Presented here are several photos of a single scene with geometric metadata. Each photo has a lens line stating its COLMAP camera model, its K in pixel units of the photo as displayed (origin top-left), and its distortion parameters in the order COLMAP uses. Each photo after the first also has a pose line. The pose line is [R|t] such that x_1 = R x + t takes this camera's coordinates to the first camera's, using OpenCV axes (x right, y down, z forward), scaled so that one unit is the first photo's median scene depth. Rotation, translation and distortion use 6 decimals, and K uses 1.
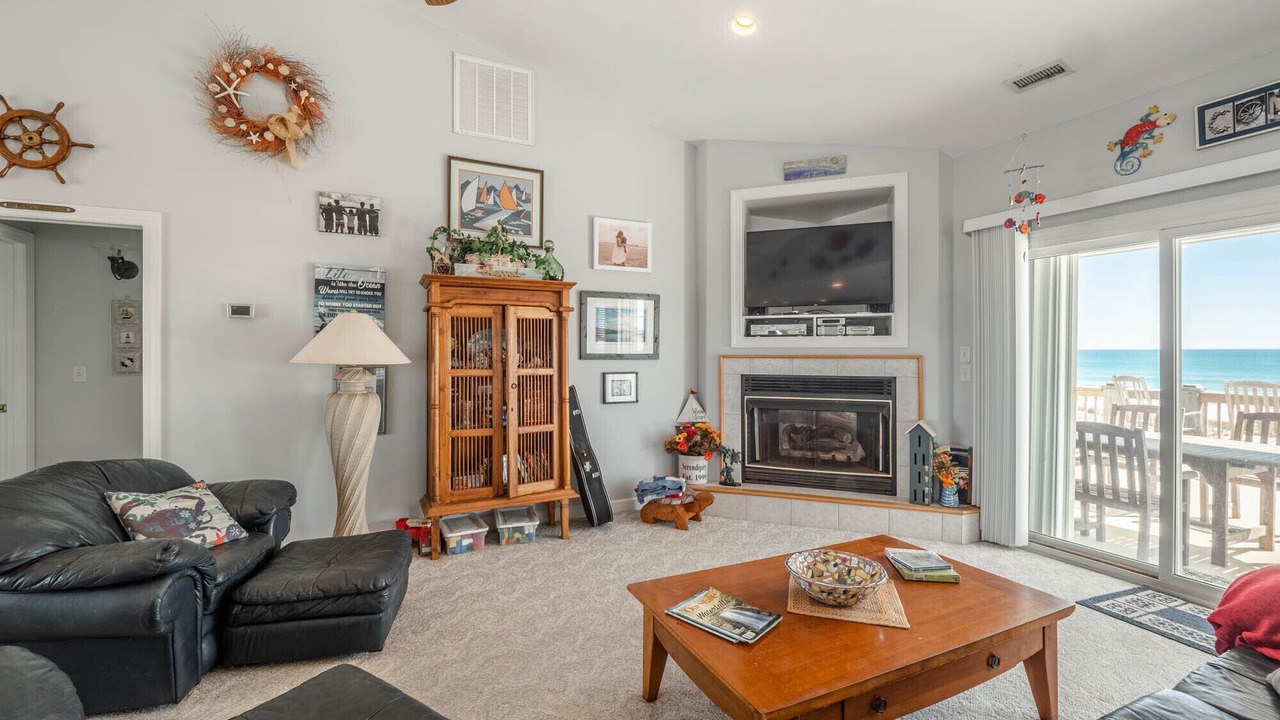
lens RADIAL K [[543.2, 0, 636.2], [0, 543.2, 351.4], [0, 0, 1]] dist [0.001897, -0.002550]
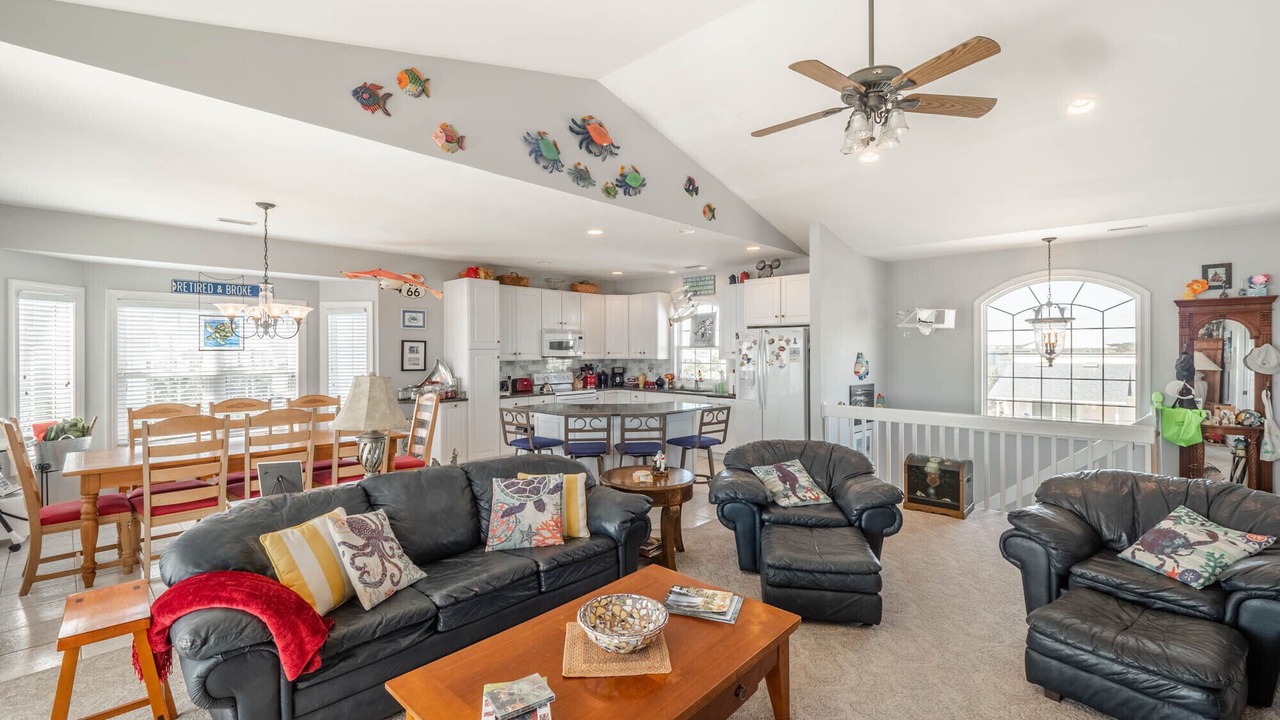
lens RADIAL K [[543.2, 0, 631.0], [0, 543.2, 351.6], [0, 0, 1]] dist [0.001897, -0.002550]
pose [[-0.922127, 0.006273, -0.386837, 0.351342], [0.005097, 0.999979, 0.004066, -0.051279], [0.386854, 0.001778, -0.922139, 0.947959]]
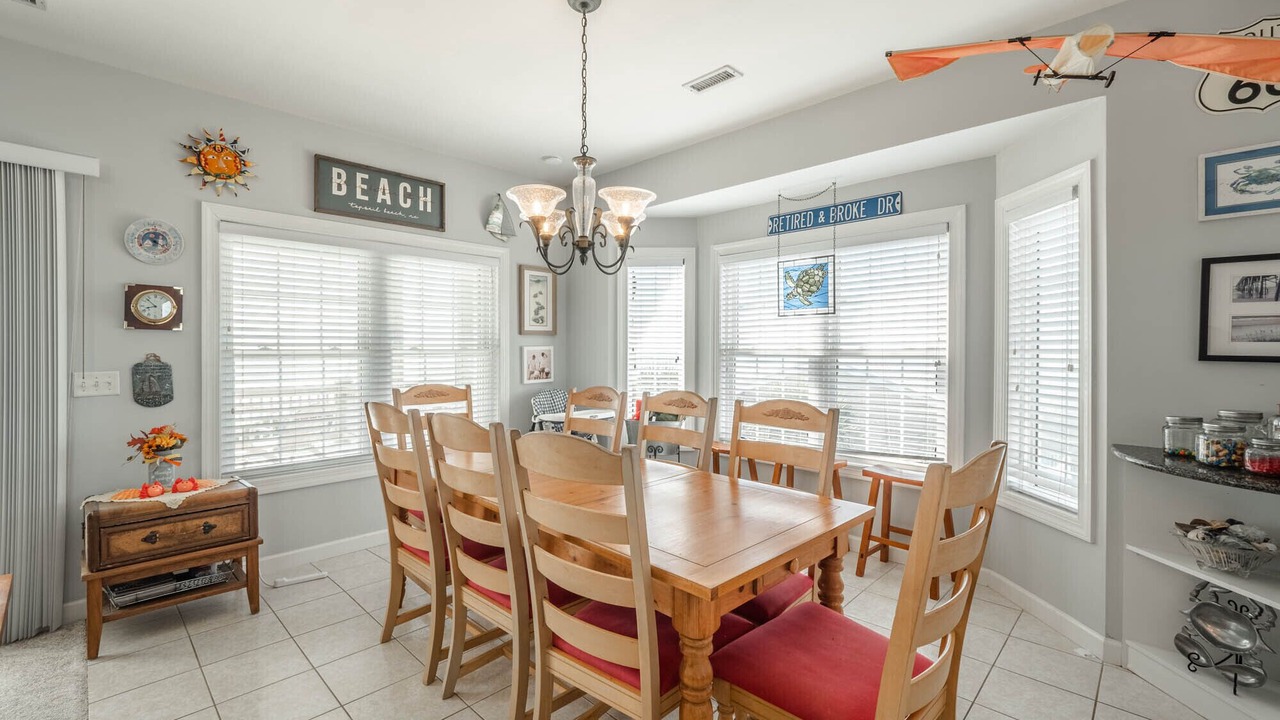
lens RADIAL K [[543.2, 0, 637.9], [0, 543.2, 352.5], [0, 0, 1]] dist [0.001897, -0.002550]
pose [[-0.374784, -0.004067, 0.927103, 0.083965], [0.001607, 0.999986, 0.005036, 0.000721], [-0.927111, 0.003377, -0.374772, -0.173540]]
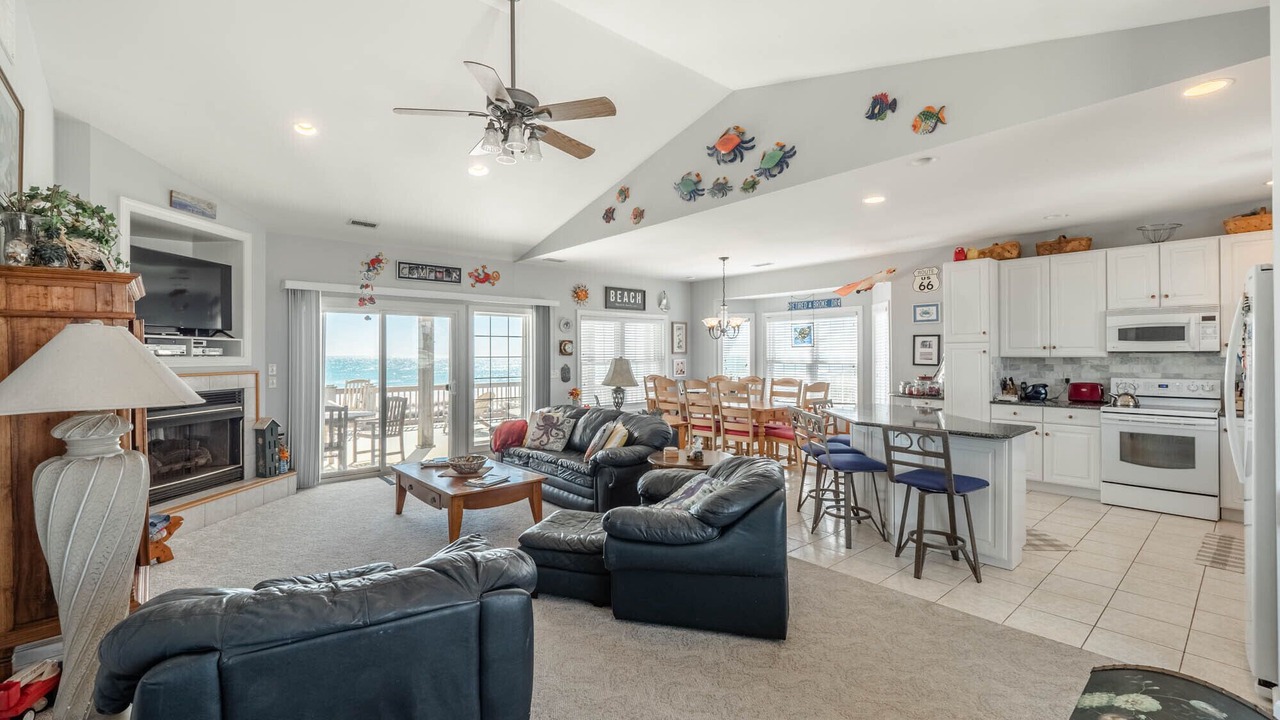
lens RADIAL K [[543.2, 0, 626.7], [0, 543.2, 344.2], [0, 0, 1]] dist [0.001897, -0.002550]
pose [[-0.277218, 0.021405, 0.960569, -1.017151], [0.006040, 0.999771, -0.020536, -0.025175], [-0.960788, 0.000109, -0.277284, 0.474140]]
